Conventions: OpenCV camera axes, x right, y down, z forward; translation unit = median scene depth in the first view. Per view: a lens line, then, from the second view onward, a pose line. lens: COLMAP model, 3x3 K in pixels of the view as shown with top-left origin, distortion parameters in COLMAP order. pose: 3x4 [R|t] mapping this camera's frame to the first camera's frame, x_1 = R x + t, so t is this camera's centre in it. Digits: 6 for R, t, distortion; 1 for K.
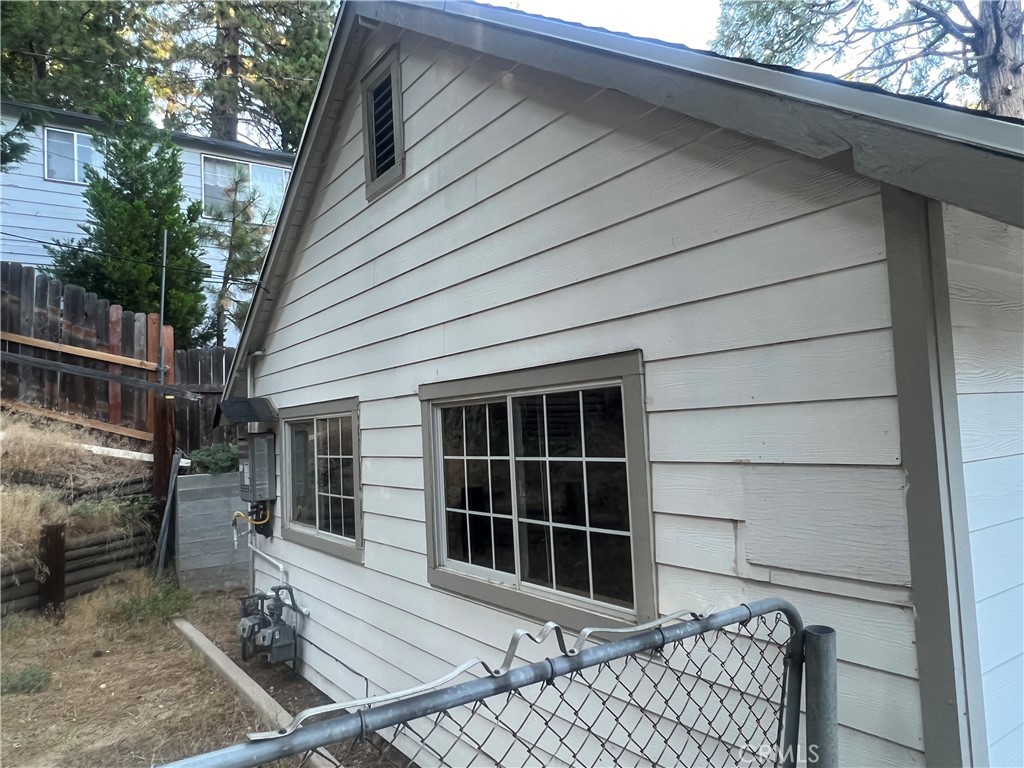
lens RADIAL K [[716.9, 0, 512.0], [0, 716.9, 384.0], [0, 0, 1]] dist [-0.000004, 0.001431]
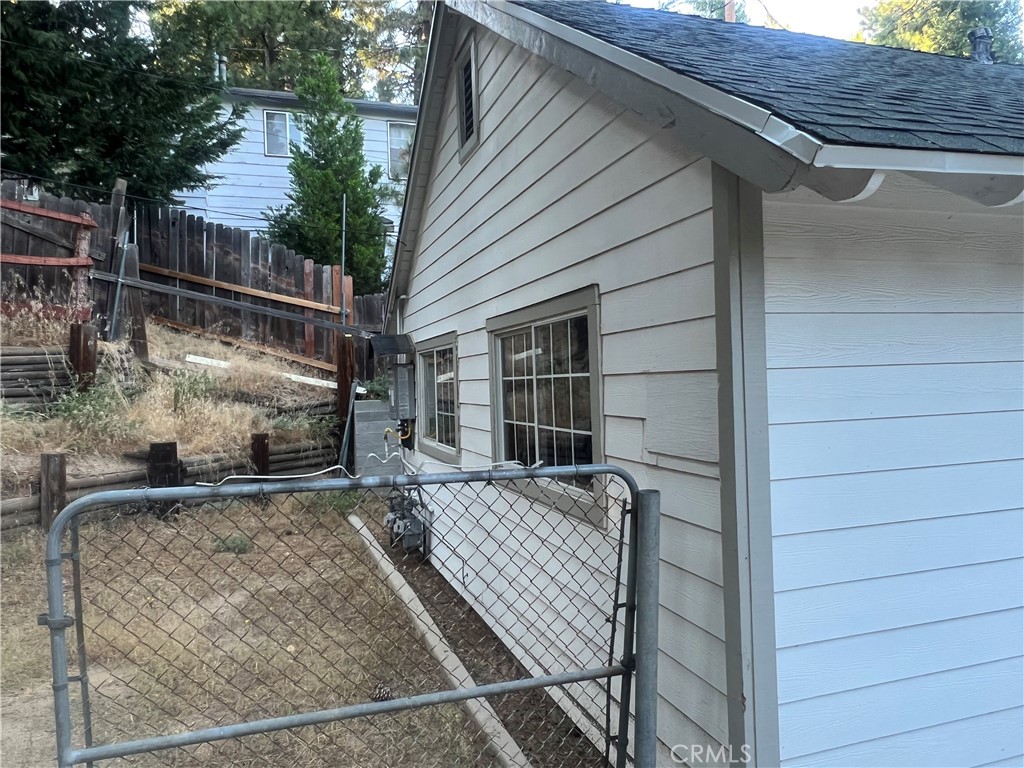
lens RADIAL K [[716.9, 0, 512.0], [0, 716.9, 384.0], [0, 0, 1]] dist [-0.000004, 0.001431]
pose [[0.958513, 0.019114, -0.284406, 0.147824], [0.002382, 0.997177, 0.075044, 0.011370], [0.285038, -0.072608, 0.955762, -0.086981]]
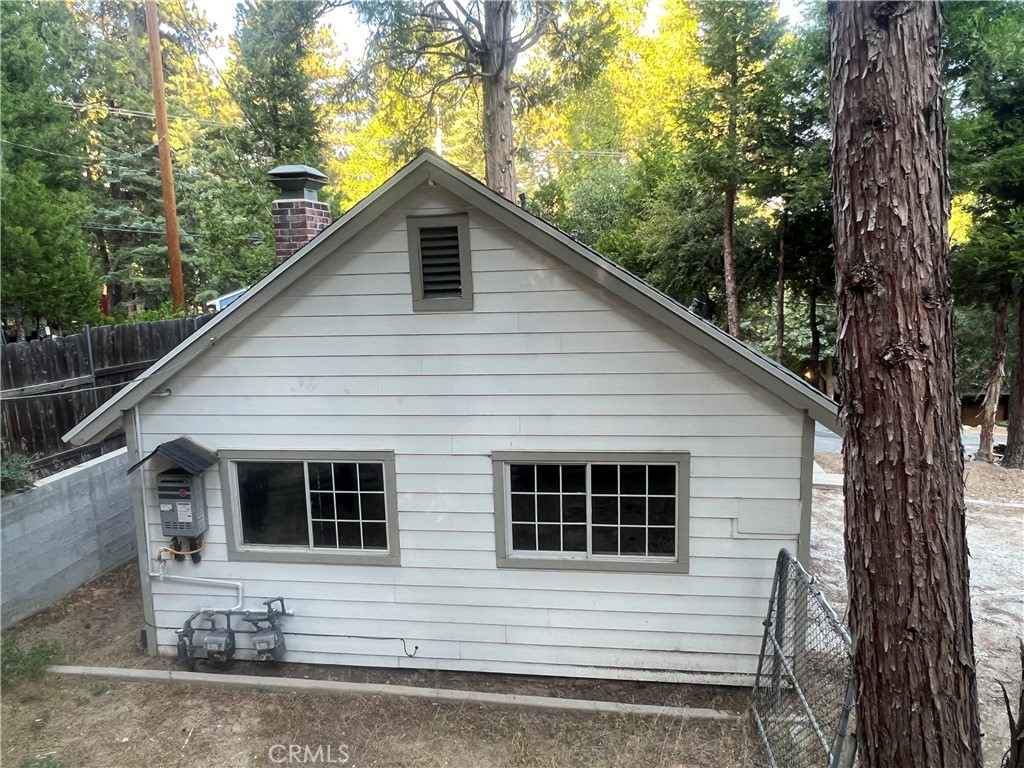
lens RADIAL K [[716.9, 0, 512.0], [0, 716.9, 384.0], [0, 0, 1]] dist [-0.000004, 0.001431]
pose [[0.679105, -0.098454, 0.727408, -0.707434], [-0.046426, 0.983219, 0.176421, -0.243033], [-0.732571, -0.153579, 0.663139, -0.032385]]
